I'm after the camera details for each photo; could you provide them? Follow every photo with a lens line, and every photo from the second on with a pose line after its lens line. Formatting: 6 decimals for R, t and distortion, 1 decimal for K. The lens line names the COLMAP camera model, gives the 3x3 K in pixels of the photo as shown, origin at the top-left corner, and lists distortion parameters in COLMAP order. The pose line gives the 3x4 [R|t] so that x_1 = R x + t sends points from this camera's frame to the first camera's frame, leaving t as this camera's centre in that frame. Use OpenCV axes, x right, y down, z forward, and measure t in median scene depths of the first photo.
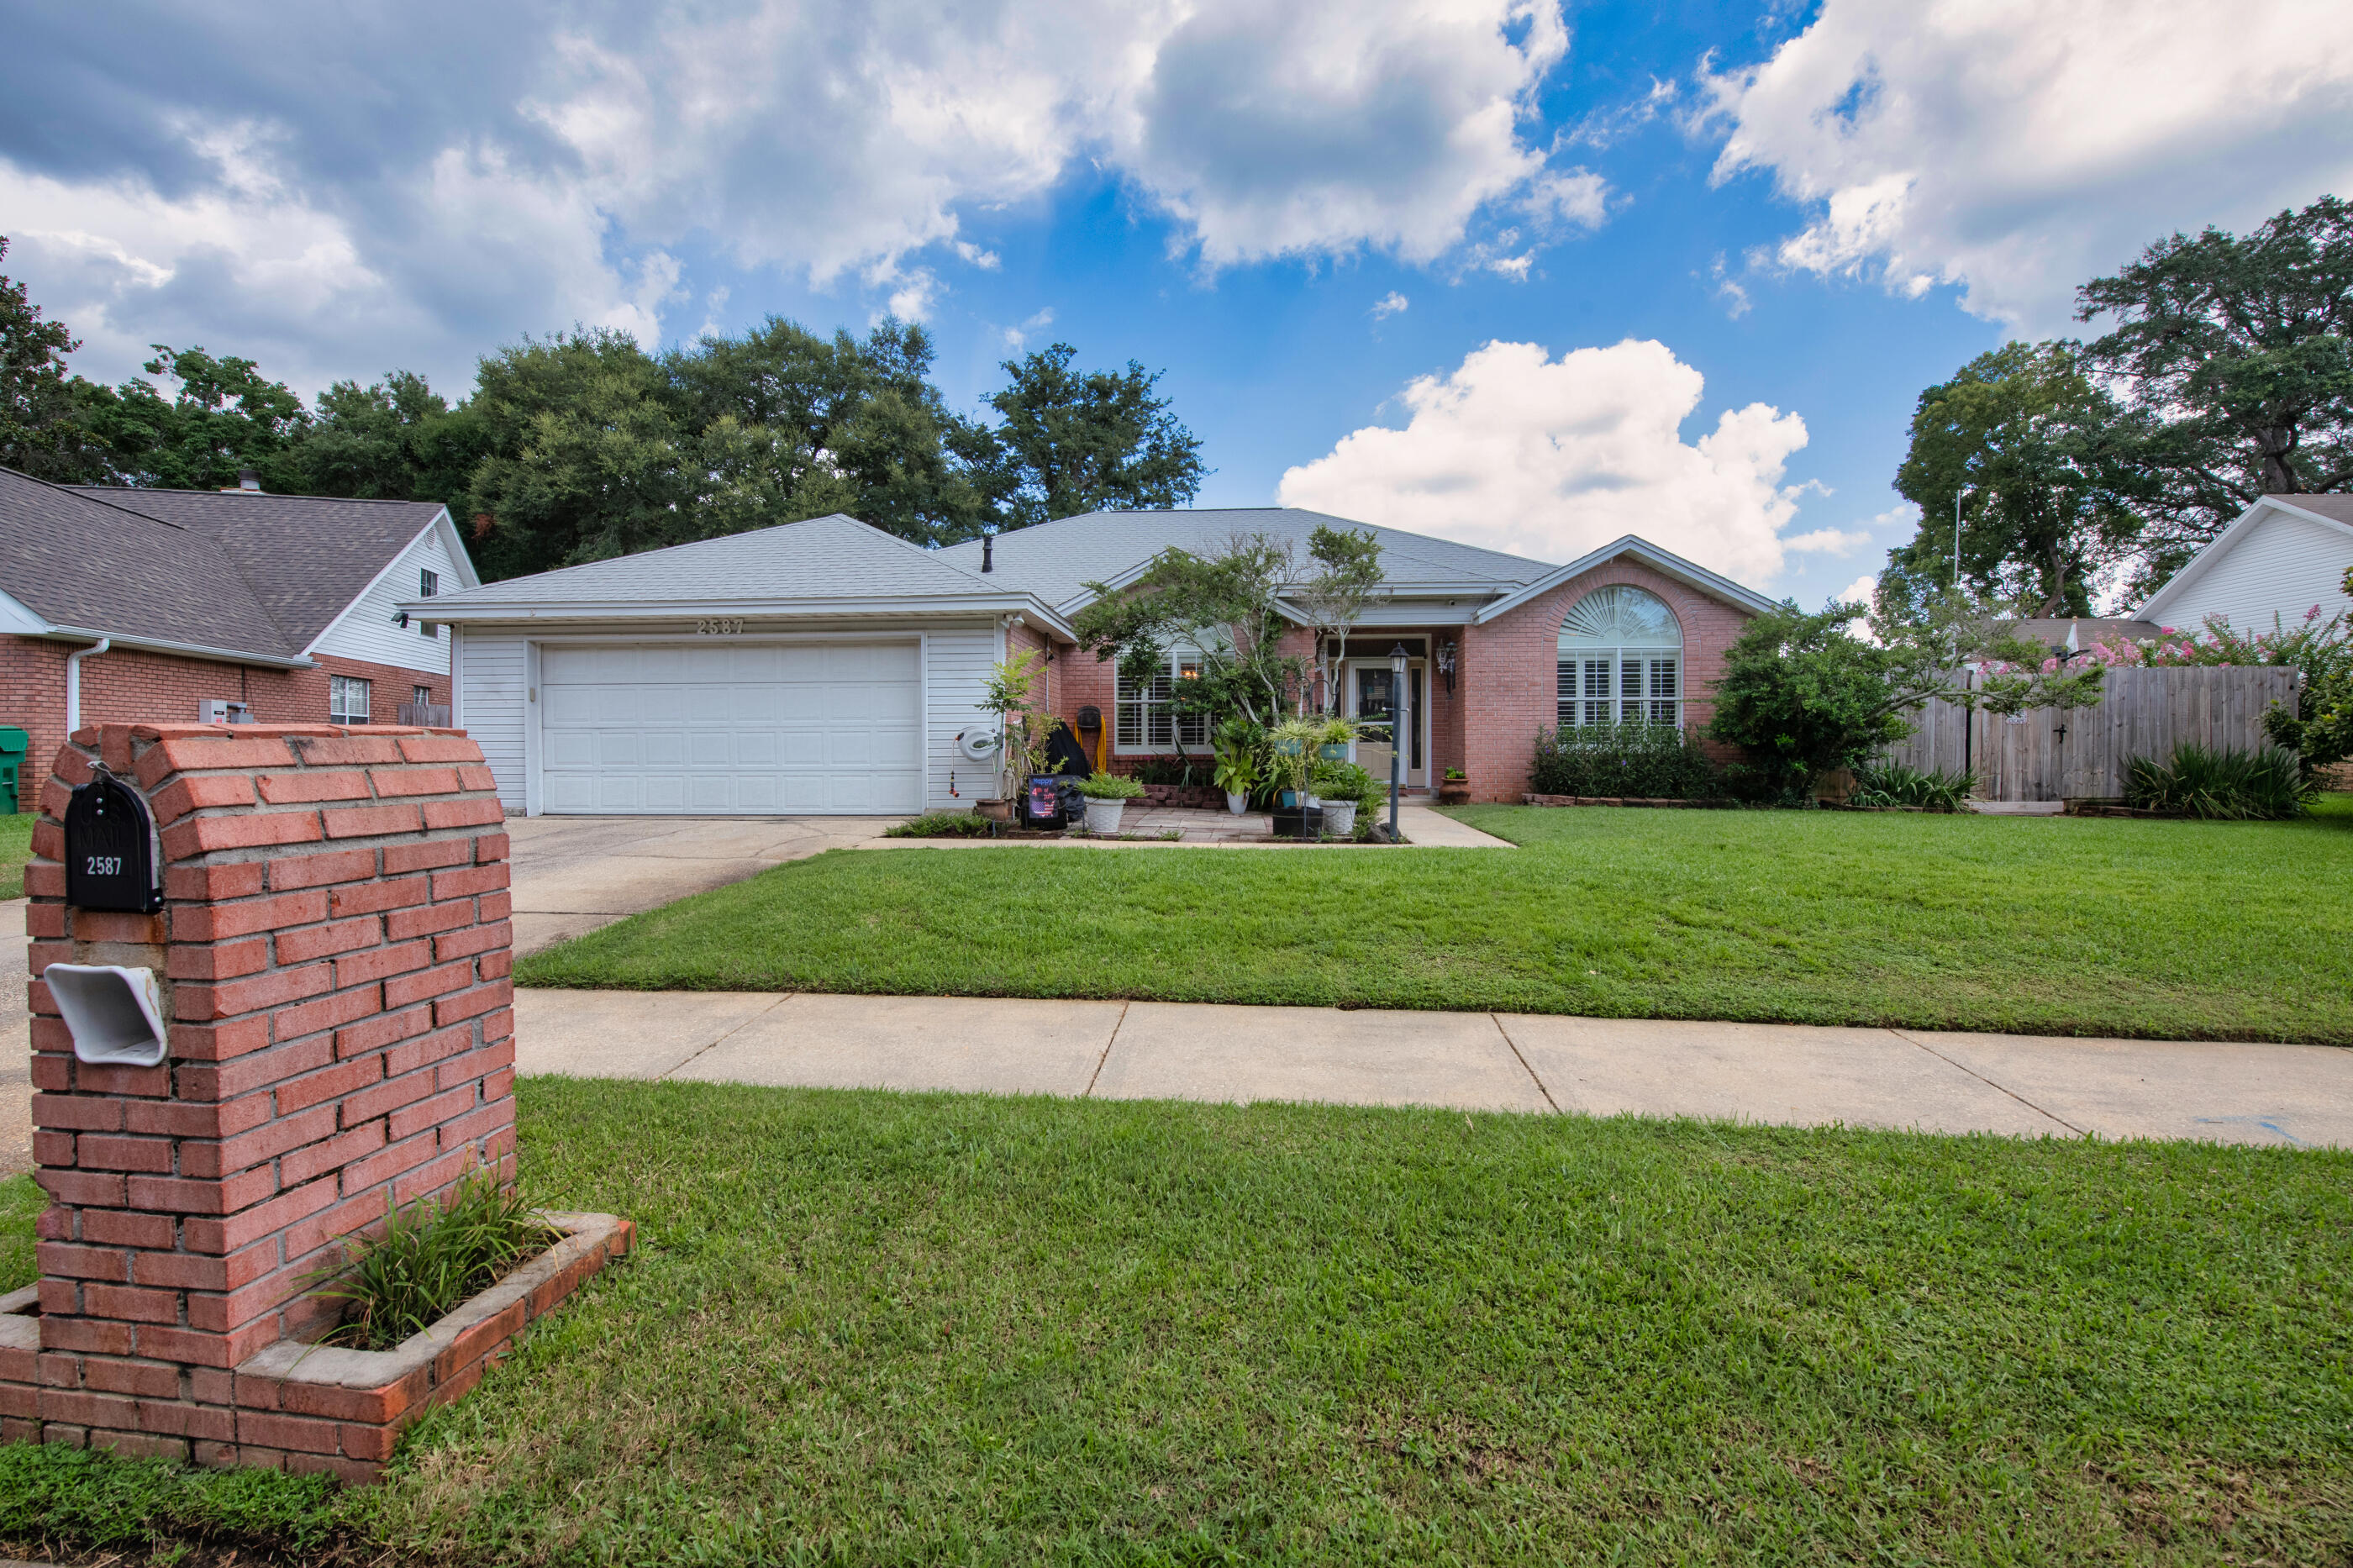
lens RADIAL K [[959.8, 0, 1163.0], [0, 959.8, 794.8], [0, 0, 1]] dist [-0.044006, 0.004764]
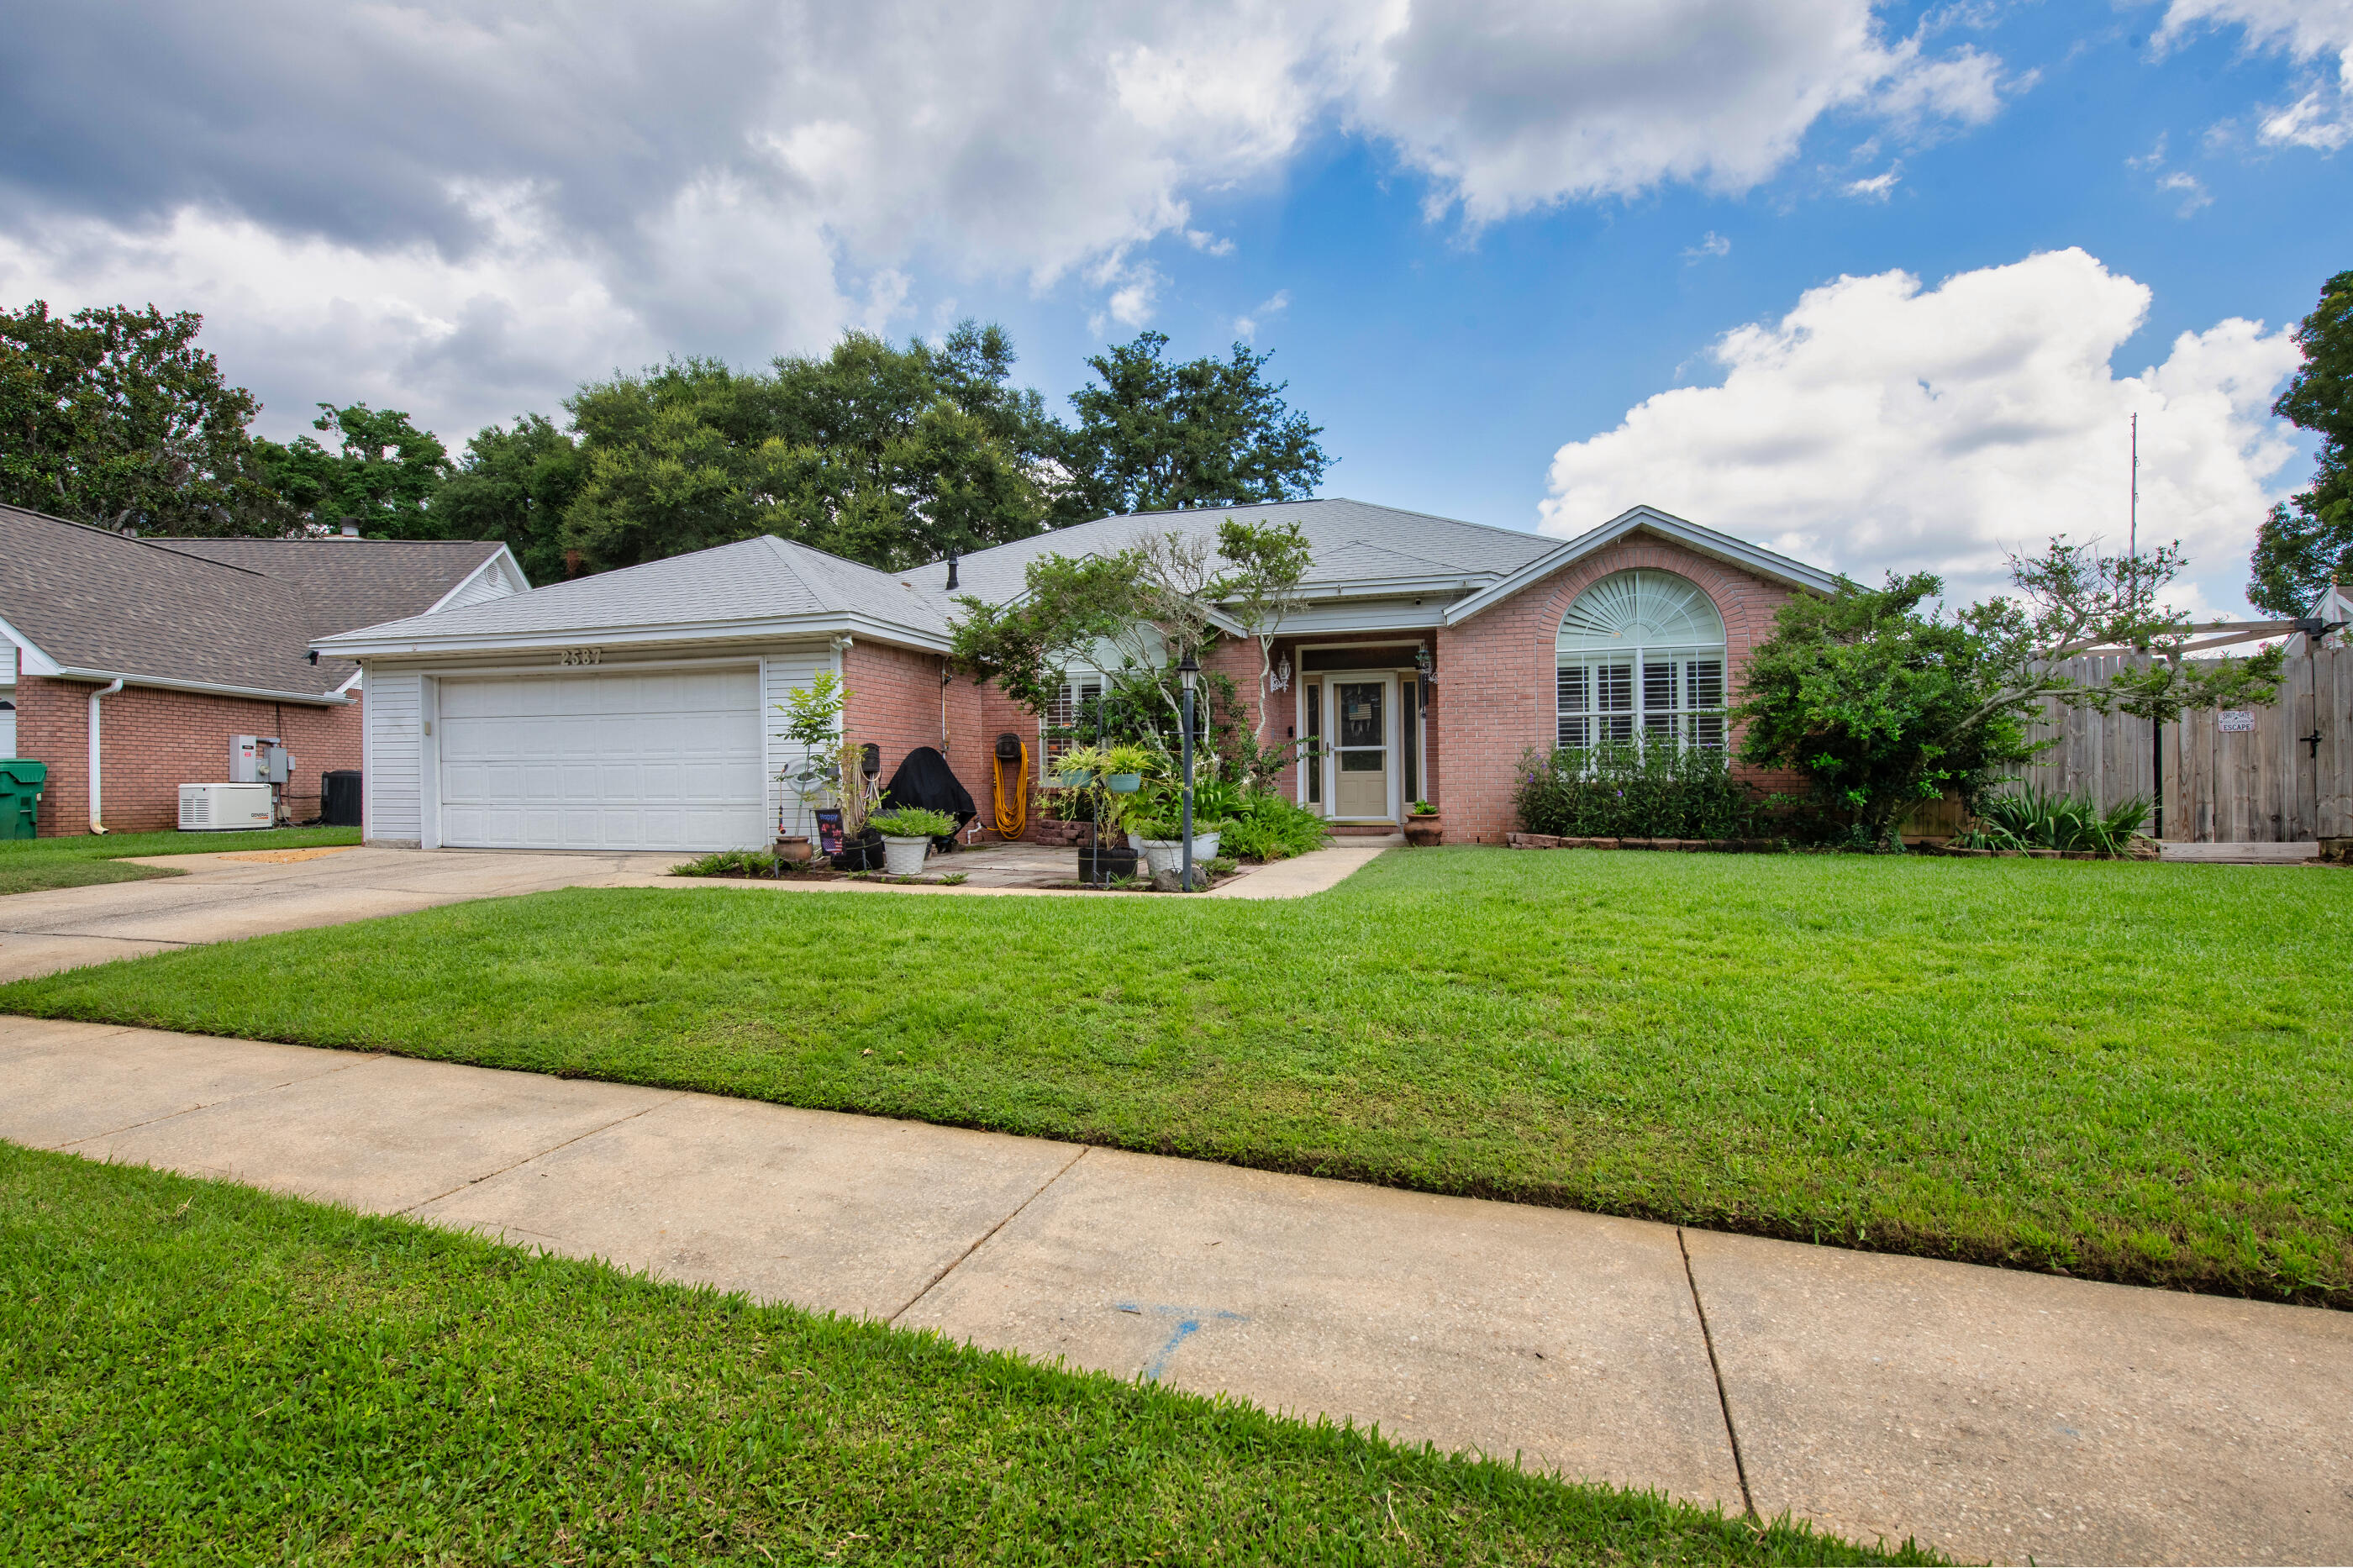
lens RADIAL K [[1065.0, 0, 1176.5], [0, 1065.0, 784.0], [0, 0, 1]] dist [-0.016413, 0.000038]
pose [[0.975521, -0.004003, -0.219872, 0.201901], [-0.004818, 0.999205, -0.039570, -0.003477], [0.219855, 0.039661, 0.974726, 0.041540]]
